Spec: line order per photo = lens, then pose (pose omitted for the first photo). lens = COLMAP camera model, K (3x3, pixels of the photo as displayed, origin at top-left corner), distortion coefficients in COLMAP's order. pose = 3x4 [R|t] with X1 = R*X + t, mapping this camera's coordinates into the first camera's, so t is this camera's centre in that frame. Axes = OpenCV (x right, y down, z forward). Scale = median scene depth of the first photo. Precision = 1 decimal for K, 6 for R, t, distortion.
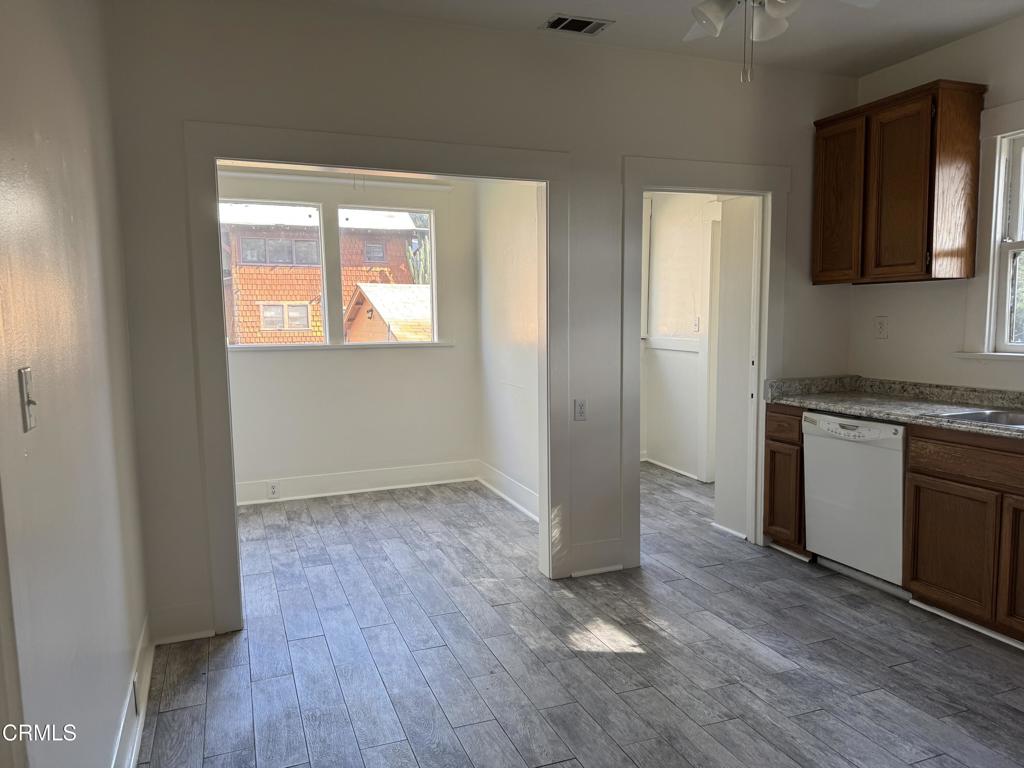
lens RADIAL K [[715.6, 0, 510.2], [0, 715.6, 384.0], [0, 0, 1]] dist [0.078611, -0.102206]
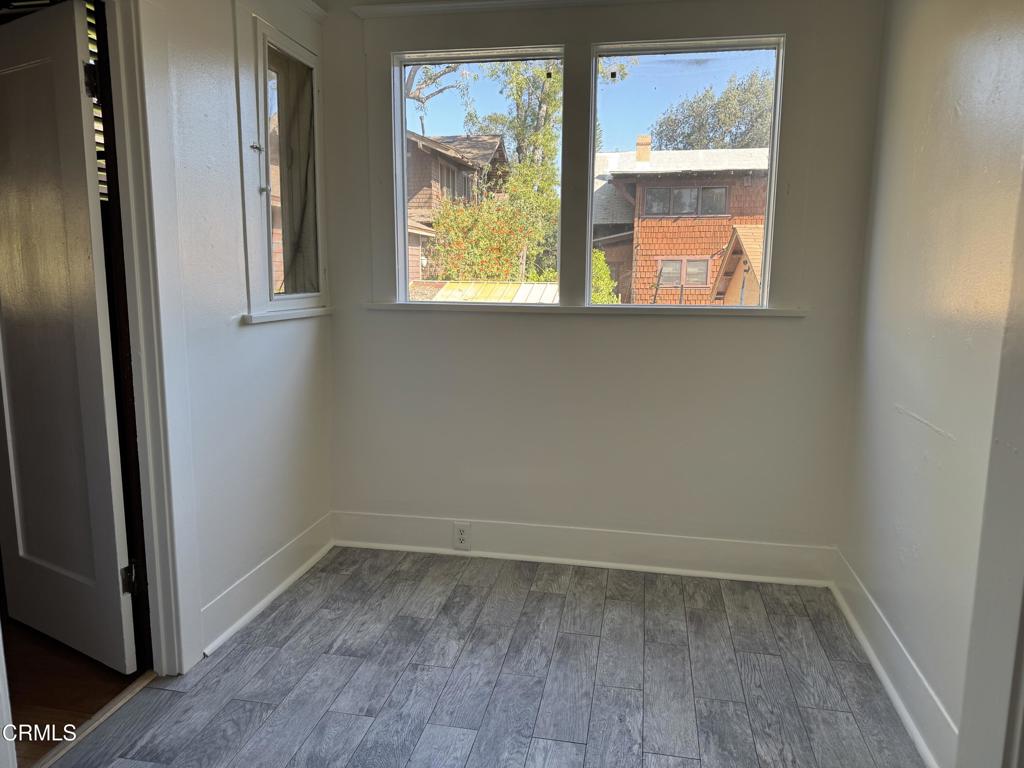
lens RADIAL K [[715.6, 0, 511.8], [0, 715.6, 385.4], [0, 0, 1]] dist [0.078611, -0.102206]
pose [[0.844134, 0.098809, -0.526948, 0.020826], [-0.067742, 0.994650, 0.077991, -0.033446], [0.531835, -0.030138, 0.846311, 0.494767]]
